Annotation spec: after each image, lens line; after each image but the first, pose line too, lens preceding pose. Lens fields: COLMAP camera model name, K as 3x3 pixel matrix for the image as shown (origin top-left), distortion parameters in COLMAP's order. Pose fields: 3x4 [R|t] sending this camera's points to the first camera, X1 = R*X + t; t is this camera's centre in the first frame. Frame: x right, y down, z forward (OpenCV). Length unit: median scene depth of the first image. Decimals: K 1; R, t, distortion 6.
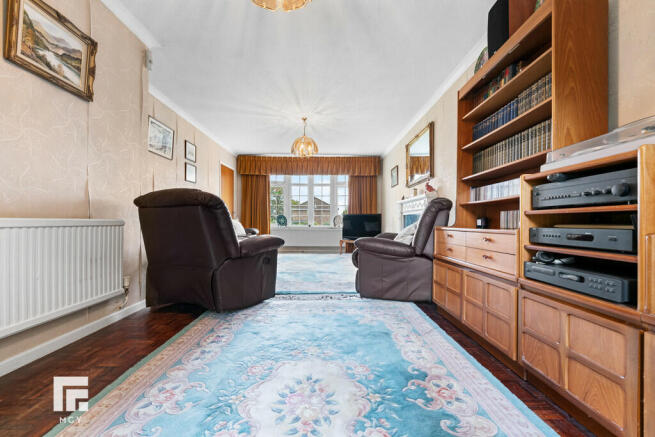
lens RADIAL K [[262.4, 0, 325.9], [0, 262.4, 221.6], [0, 0, 1]] dist [0.000651, 0.000308]
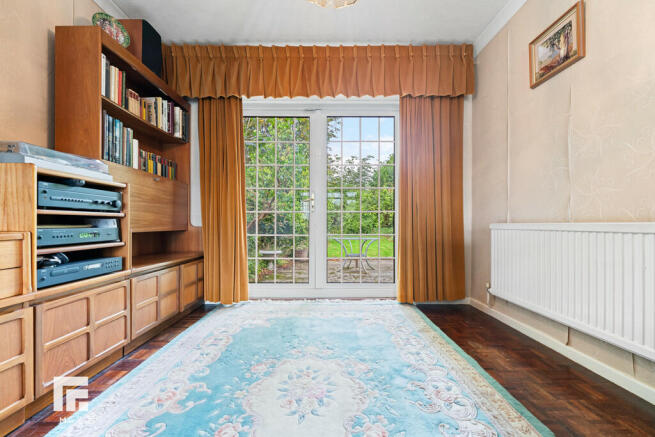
lens RADIAL K [[262.4, 0, 328.3], [0, 262.4, 222.0], [0, 0, 1]] dist [0.000651, 0.000308]
pose [[-0.999962, -0.006384, 0.005877, -0.160331], [-0.006409, 0.999970, -0.004254, -0.005397], [-0.005850, -0.004291, -0.999974, 1.974185]]
